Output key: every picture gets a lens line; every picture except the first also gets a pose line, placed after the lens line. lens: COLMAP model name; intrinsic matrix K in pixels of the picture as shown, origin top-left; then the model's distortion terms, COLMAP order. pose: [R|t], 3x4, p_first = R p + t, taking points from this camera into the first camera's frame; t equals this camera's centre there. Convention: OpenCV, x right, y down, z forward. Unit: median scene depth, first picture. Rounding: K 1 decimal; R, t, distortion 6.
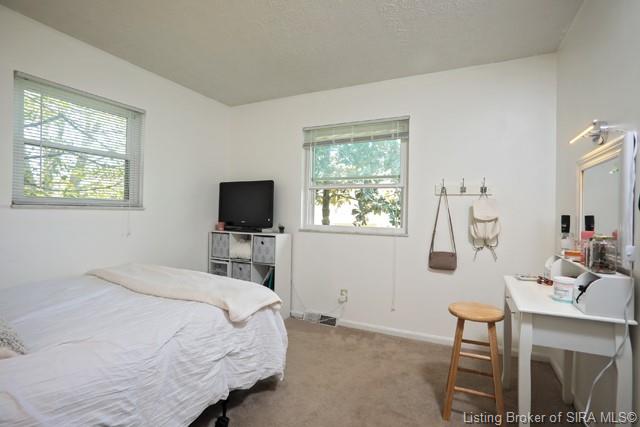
lens RADIAL K [[313.2, 0, 320.9], [0, 313.2, 212.4], [0, 0, 1]] dist [-0.028954, 0.004755]
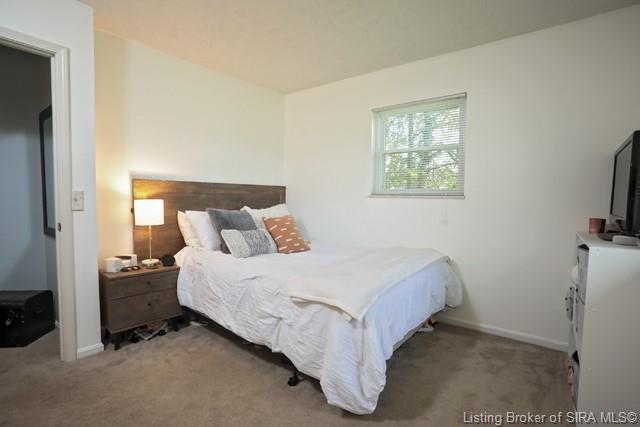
lens RADIAL K [[313.2, 0, 320.7], [0, 313.2, 210.0], [0, 0, 1]] dist [-0.028954, 0.004755]
pose [[-0.187374, 0.017150, -0.982139, 0.898363], [-0.006431, 0.999805, 0.018685, 0.031863], [0.982268, 0.009817, -0.187227, 1.503723]]
